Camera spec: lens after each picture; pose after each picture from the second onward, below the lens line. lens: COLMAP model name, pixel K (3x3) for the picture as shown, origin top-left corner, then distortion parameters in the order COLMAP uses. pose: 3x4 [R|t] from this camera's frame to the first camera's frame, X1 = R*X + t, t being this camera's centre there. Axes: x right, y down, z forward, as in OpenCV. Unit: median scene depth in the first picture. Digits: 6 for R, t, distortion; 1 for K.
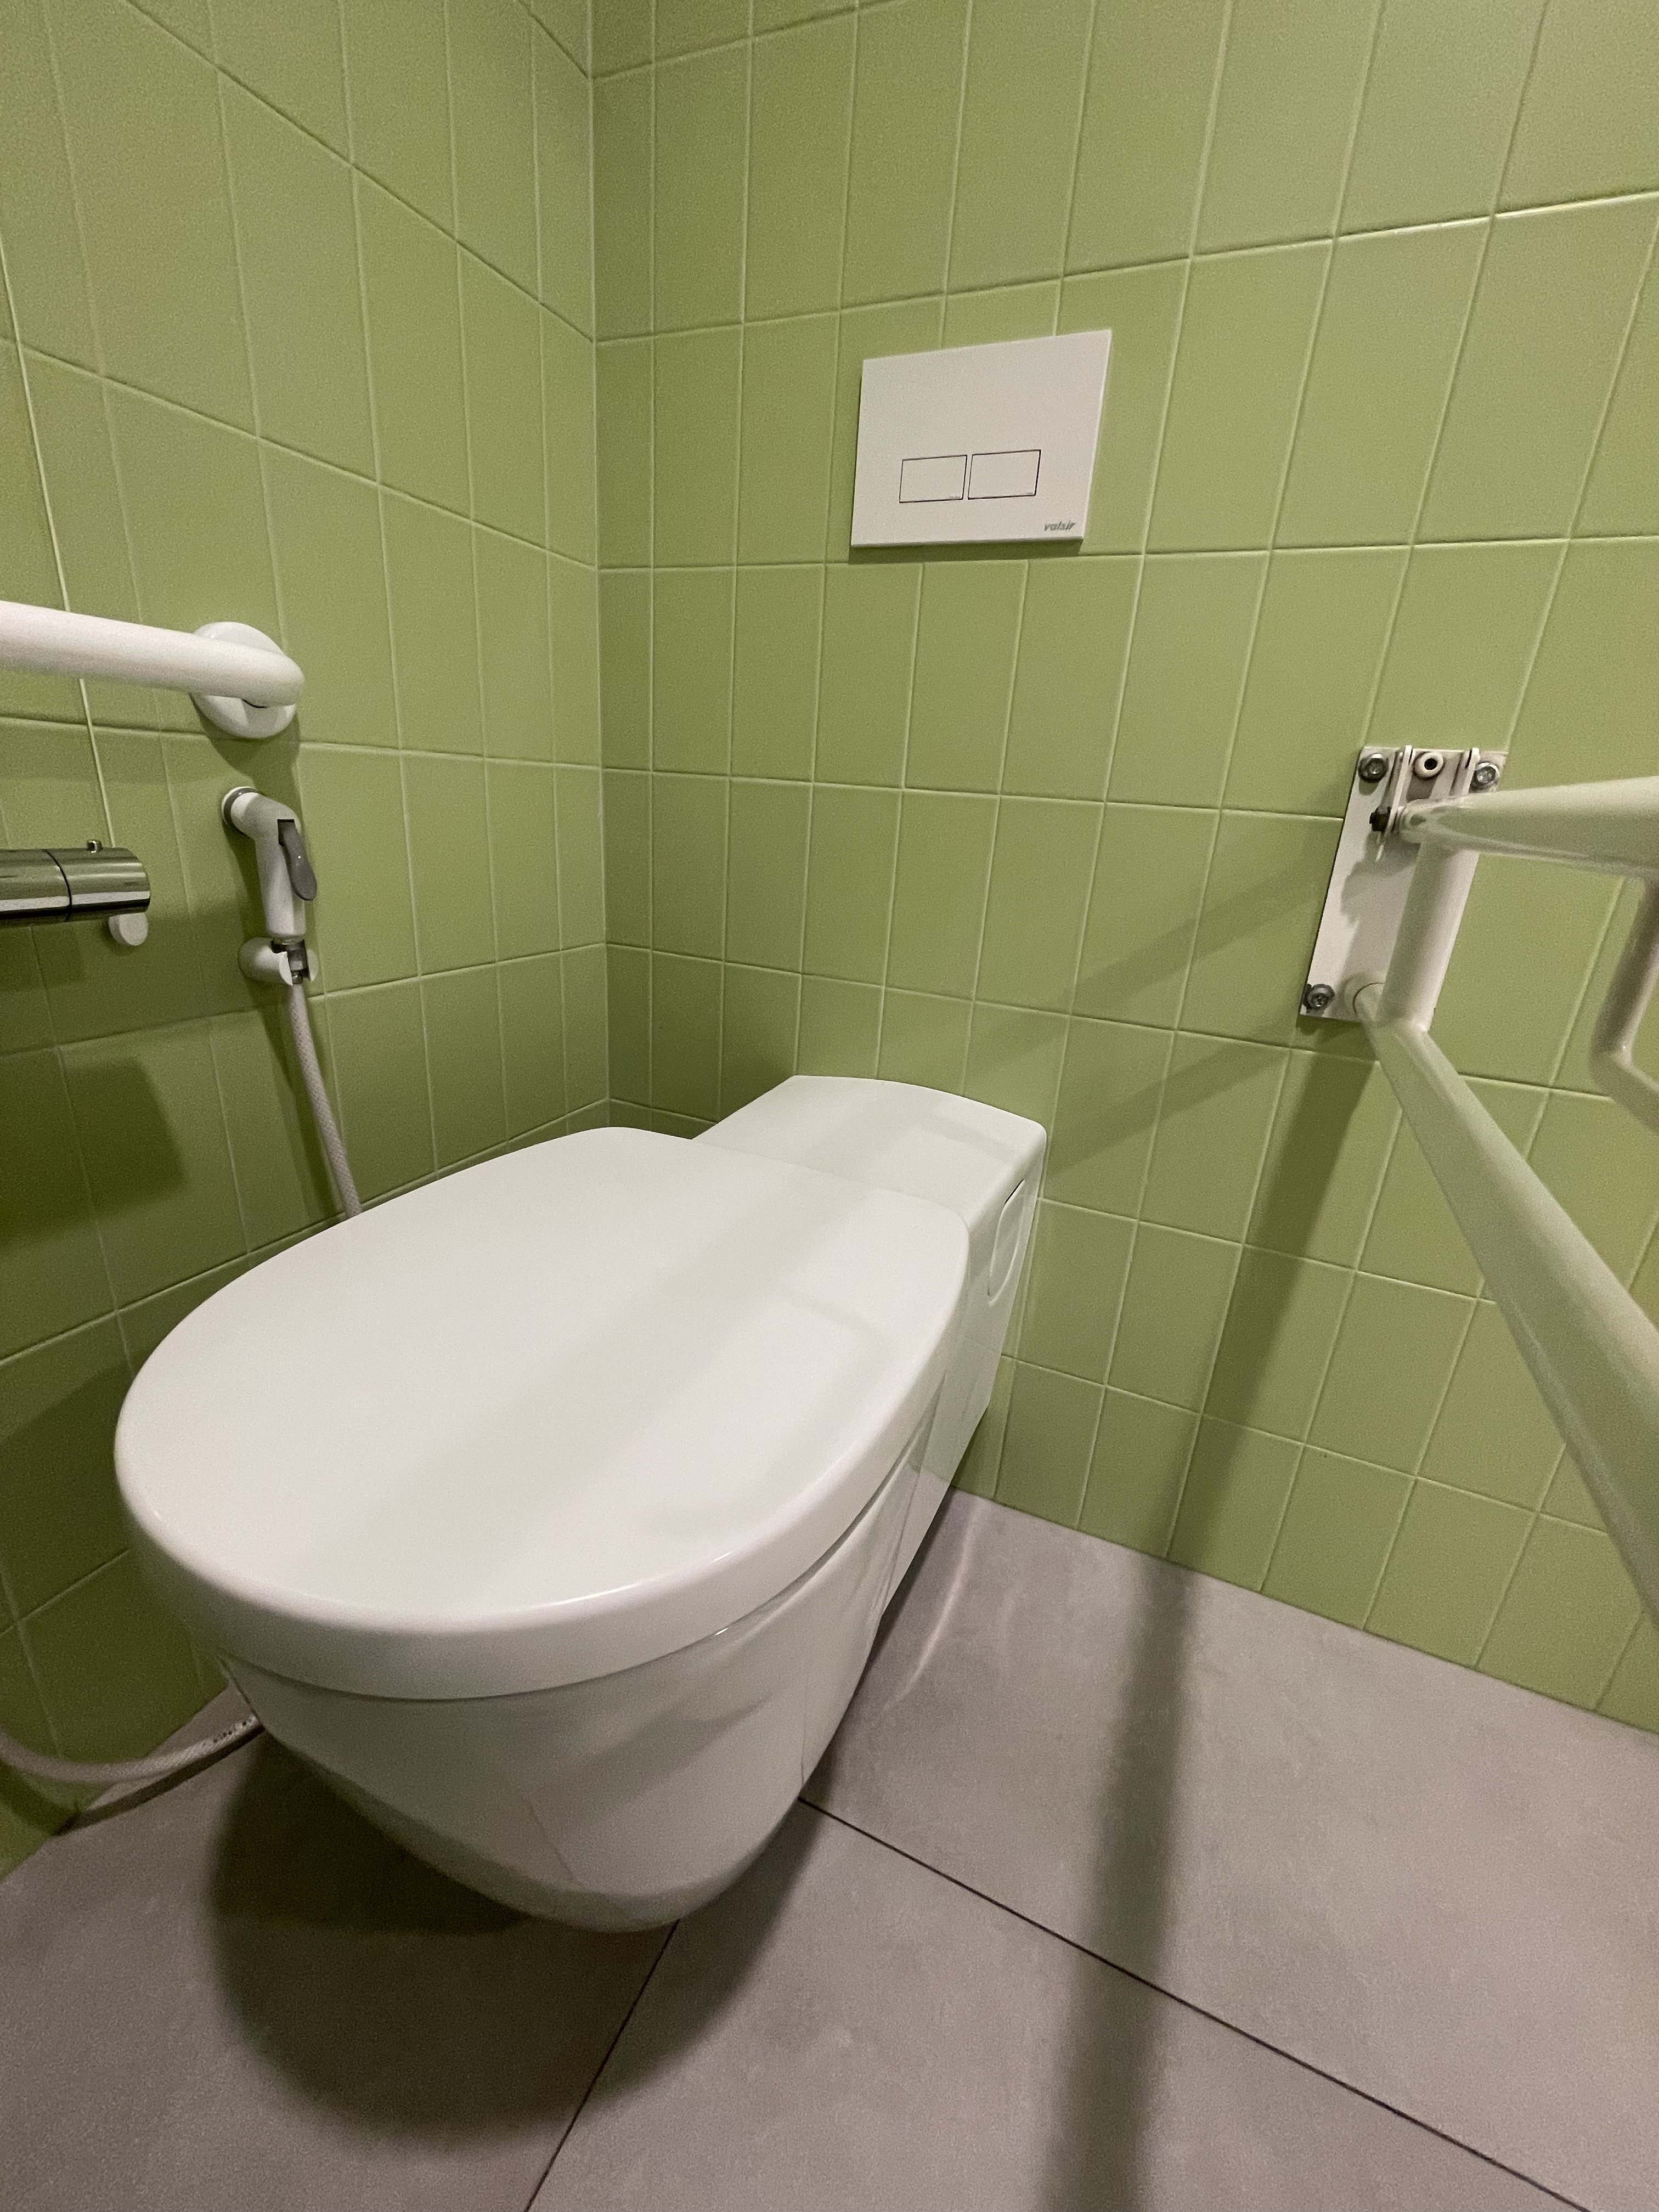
lens RADIAL K [[889.6, 0, 820.6], [0, 889.6, 1098.2], [0, 0, 1]] dist [-0.006507, 0.002436]
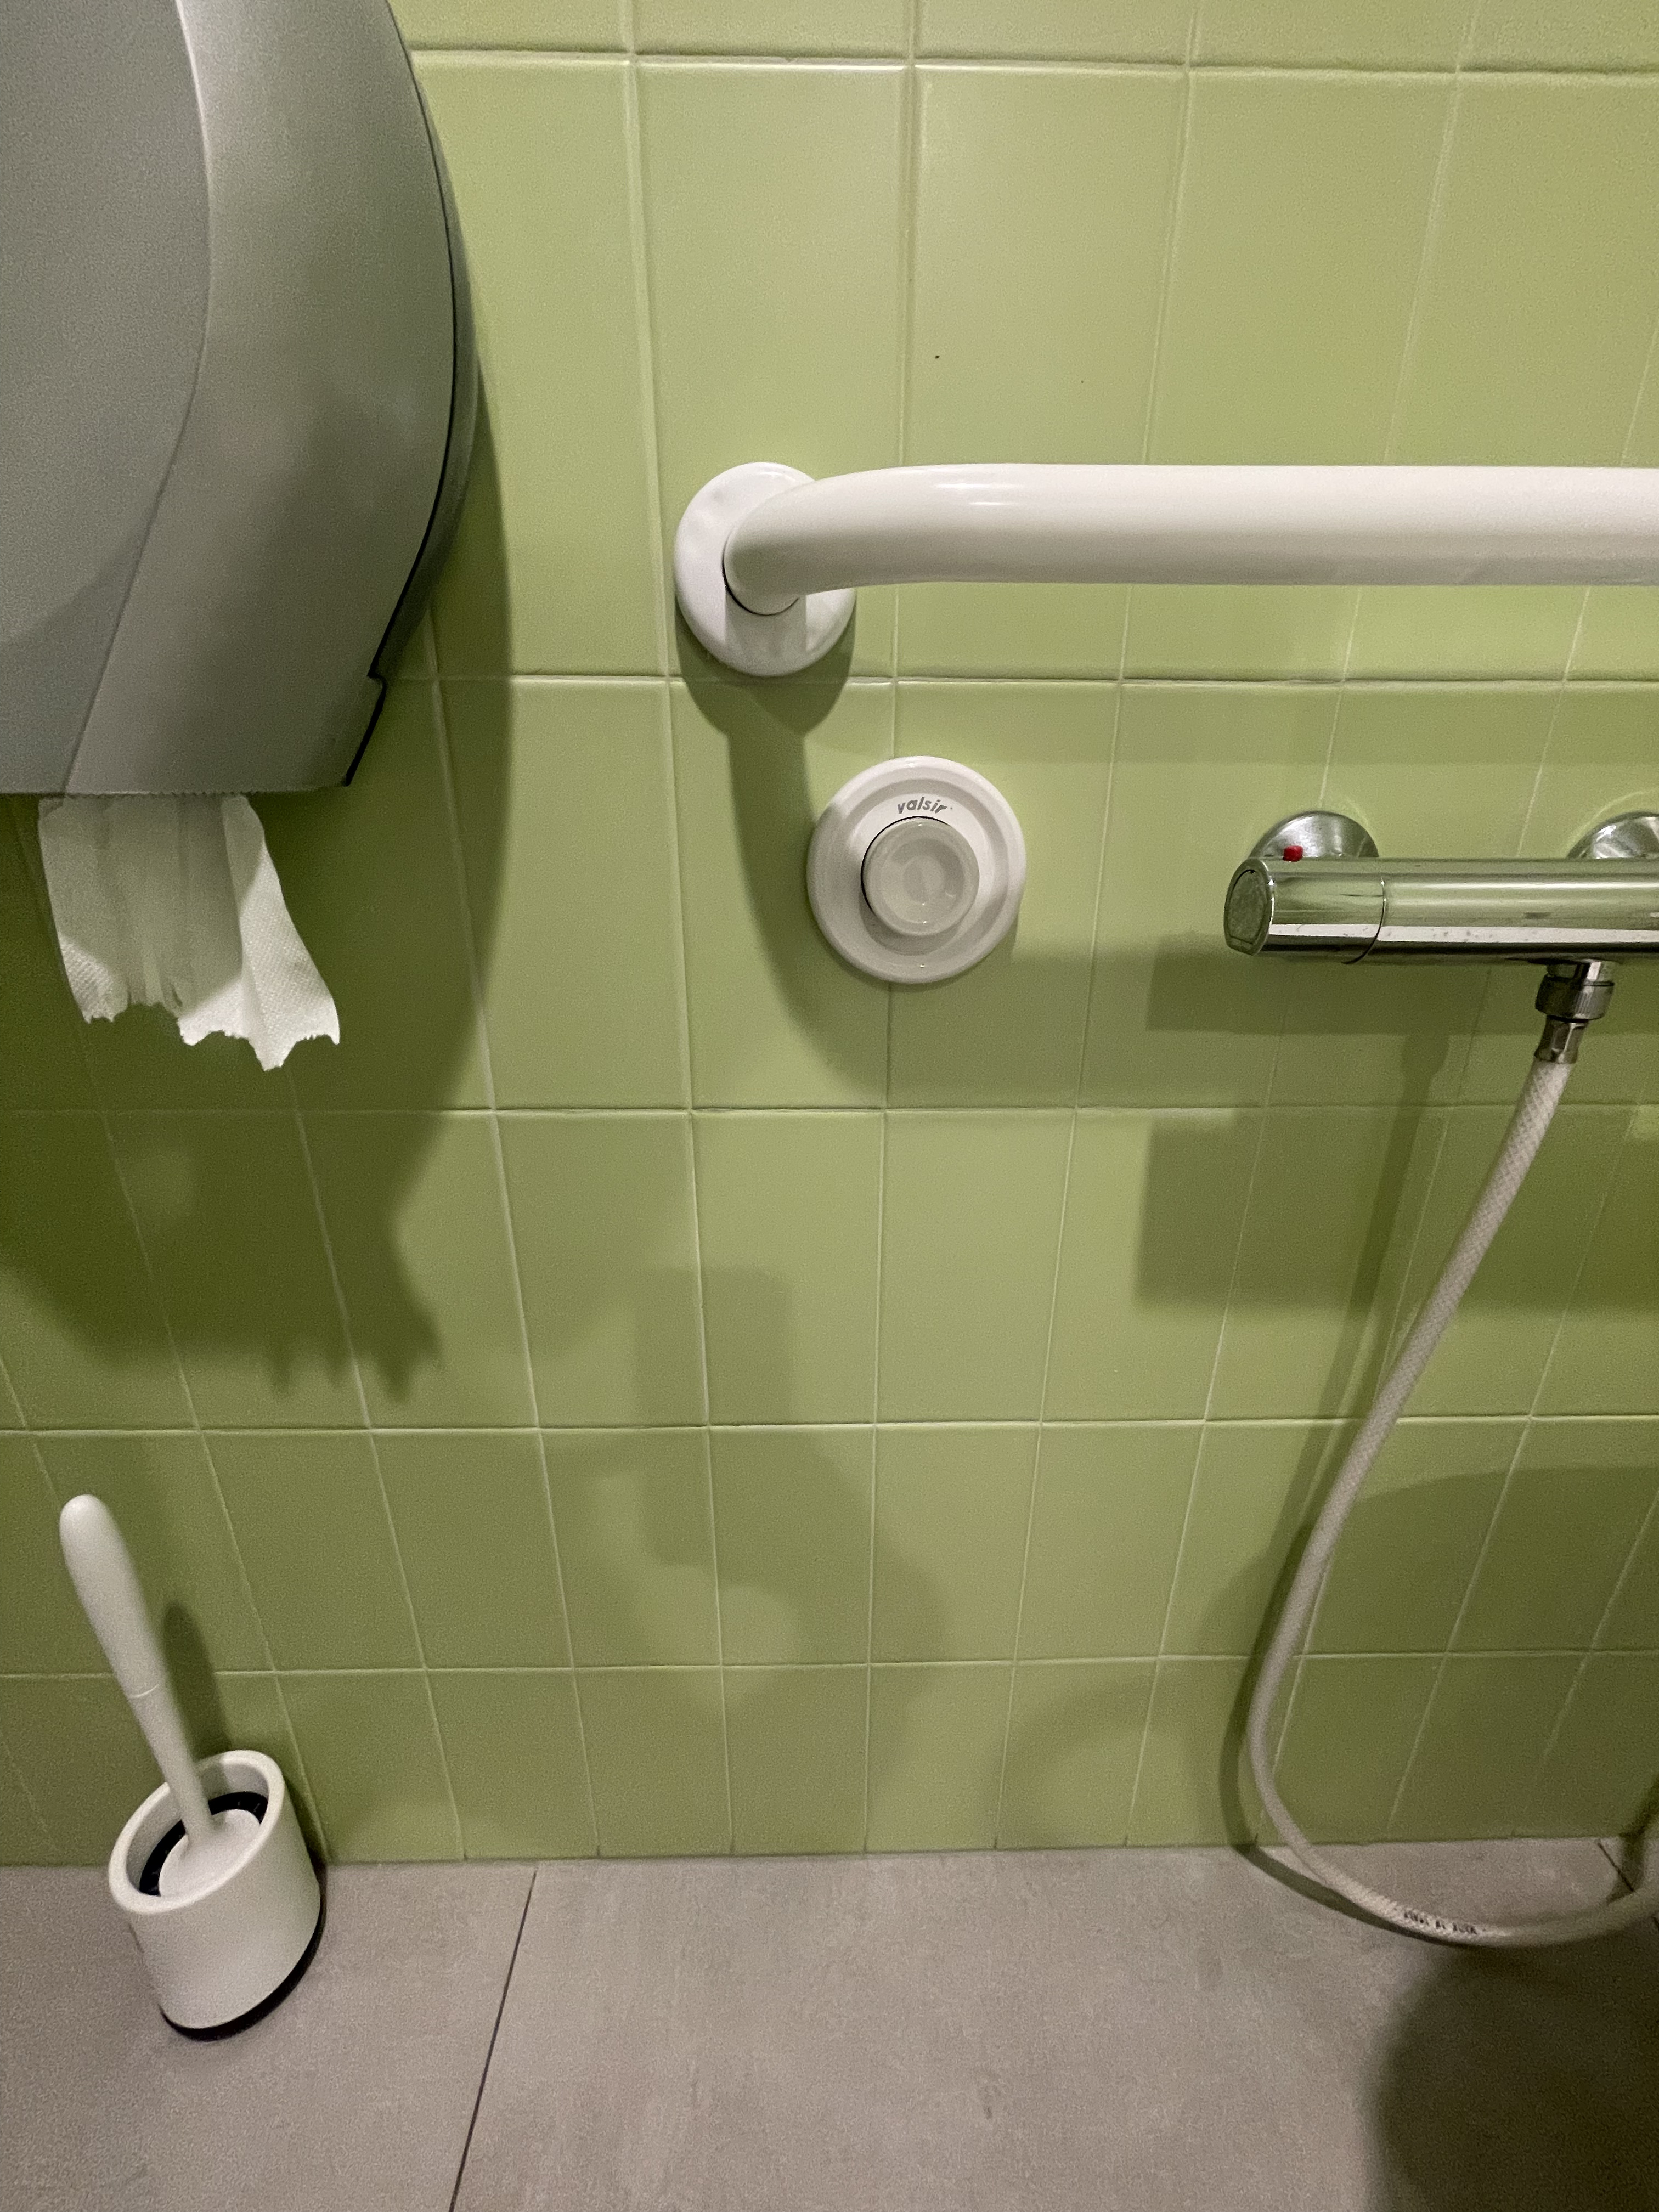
lens RADIAL K [[889.6, 0, 841.8], [0, 889.6, 1106.4], [0, 0, 1]] dist [-0.006507, 0.002436]
pose [[0.427326, 0.263899, -0.864725, -0.400102], [-0.280556, 0.947941, 0.150651, 0.019522], [0.859465, 0.178227, 0.479118, 0.000026]]
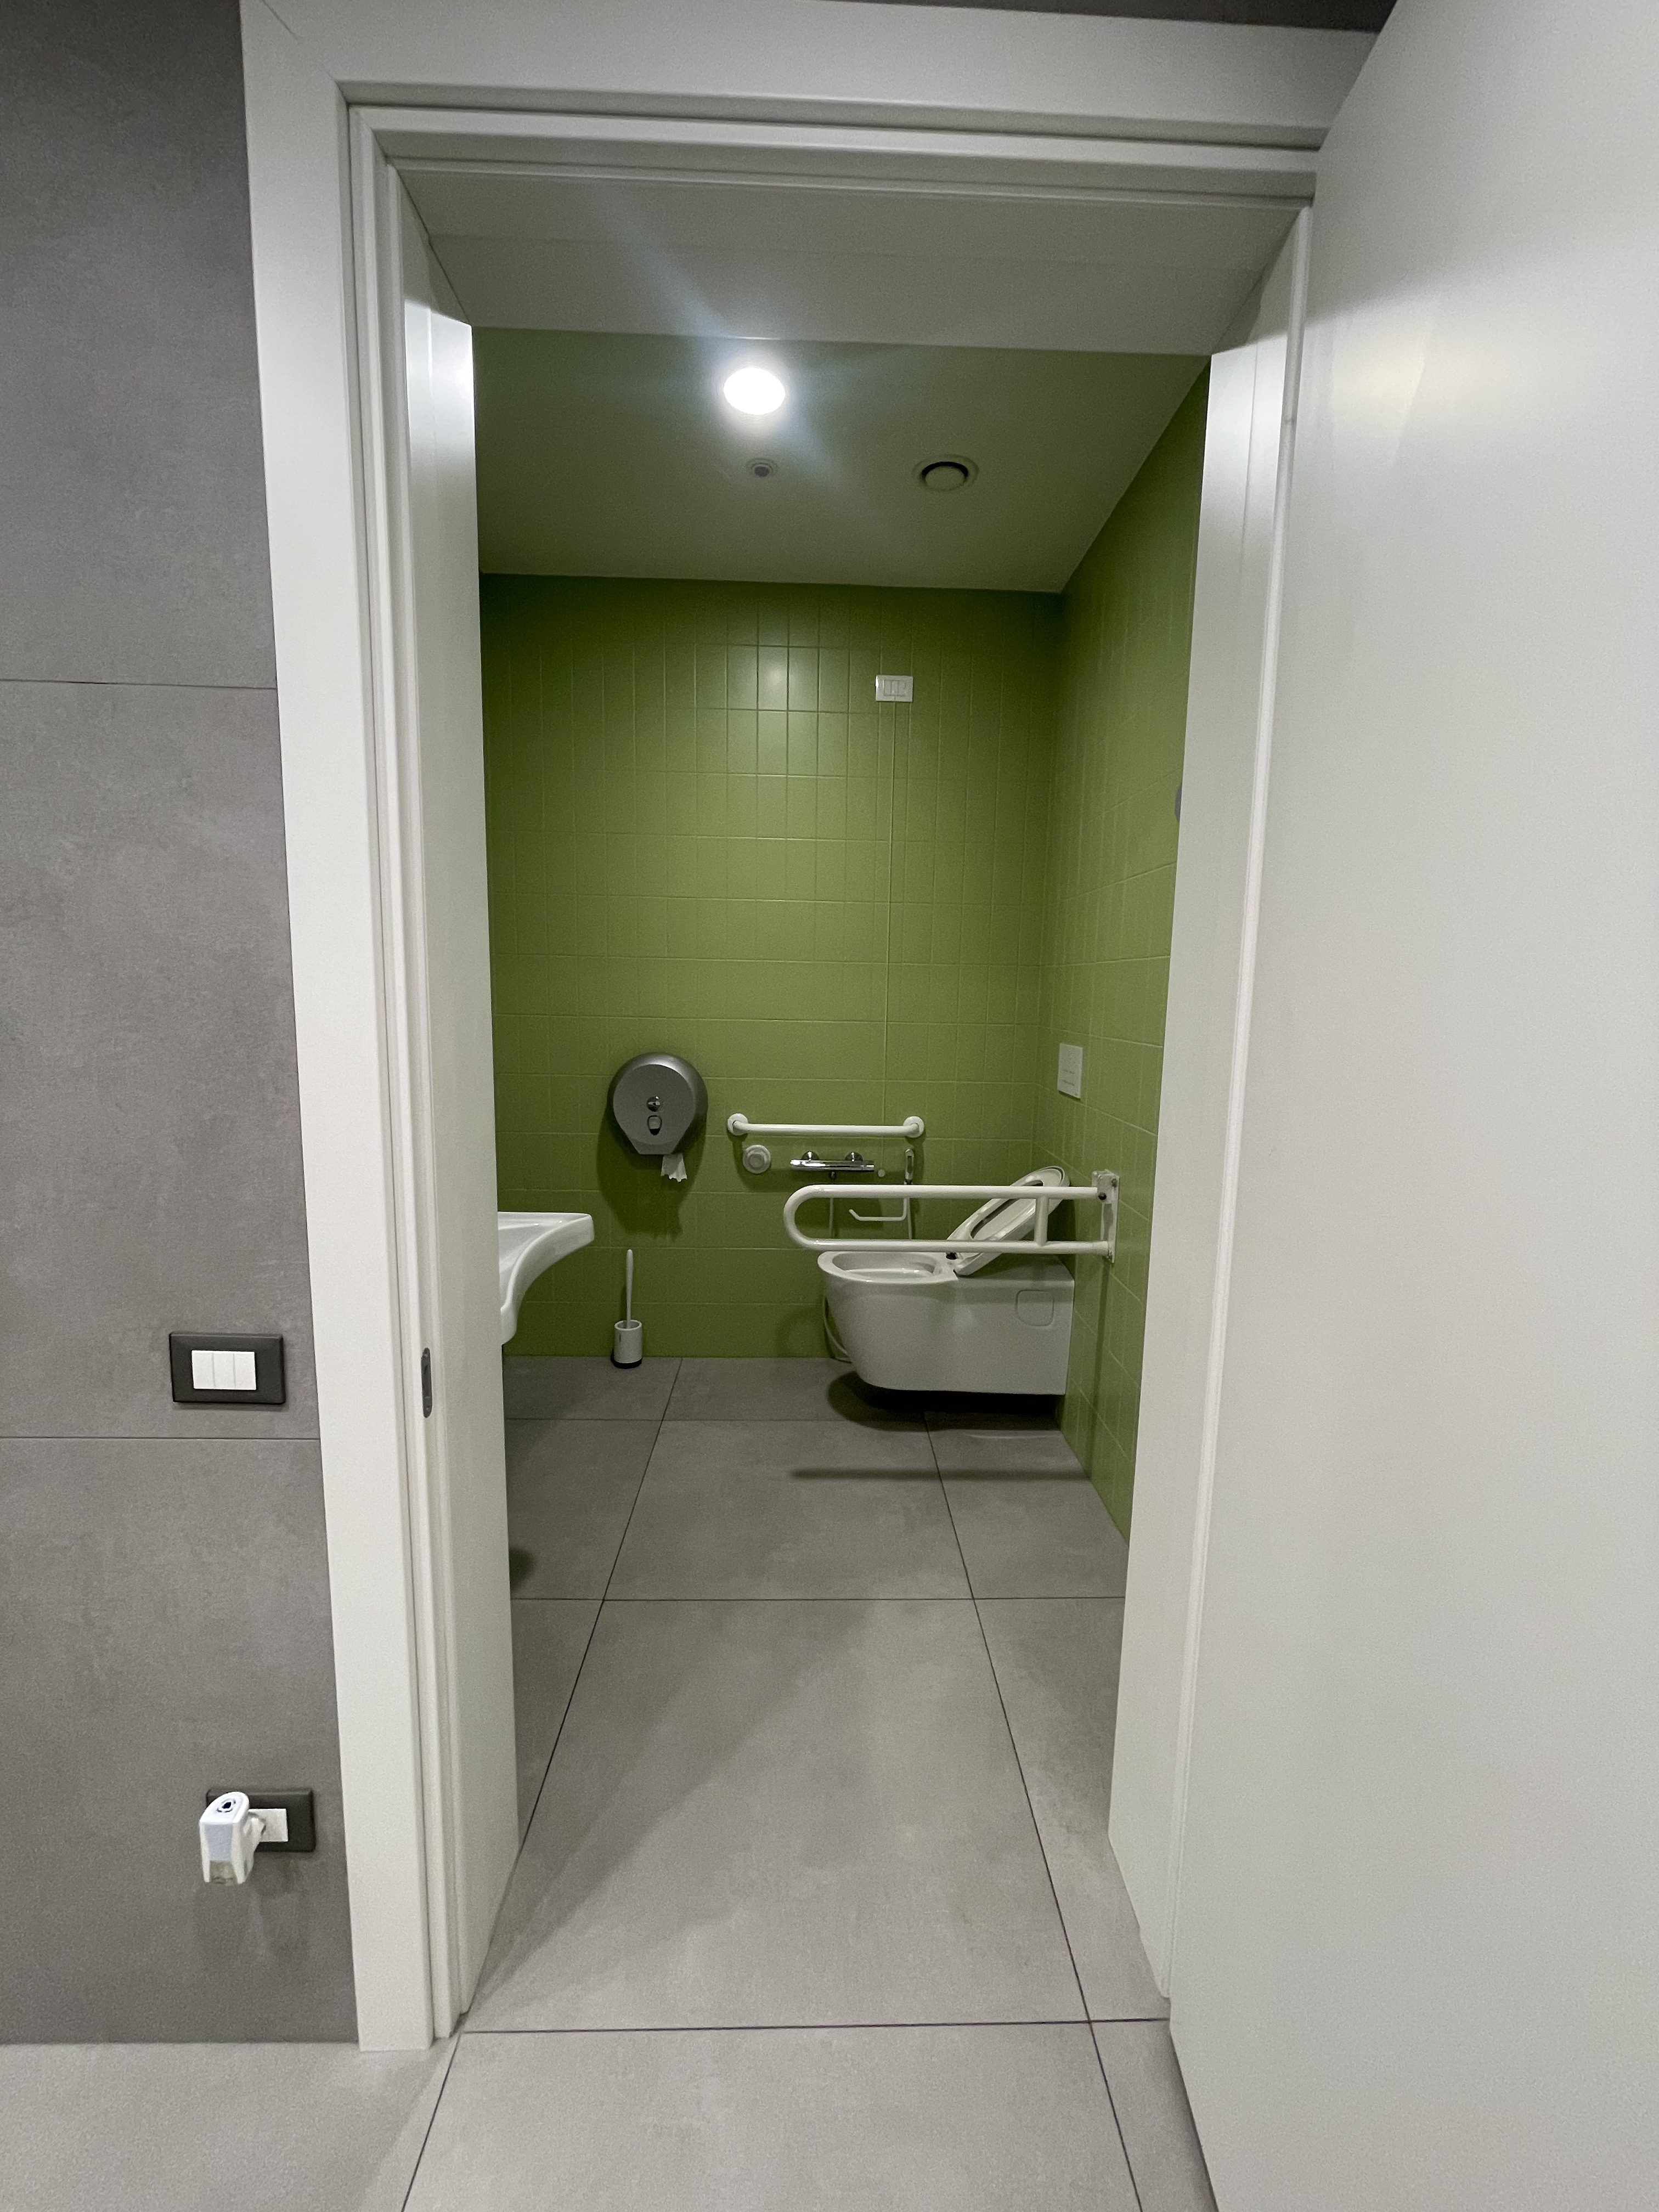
lens RADIAL K [[889.6, 0, 826.0], [0, 889.6, 1093.7], [0, 0, 1]] dist [-0.006507, 0.002436]
pose [[0.425260, 0.049772, -0.903702, 3.199942], [-0.290785, 0.953063, -0.084346, -0.088034], [0.857087, 0.298652, 0.419773, -1.362394]]
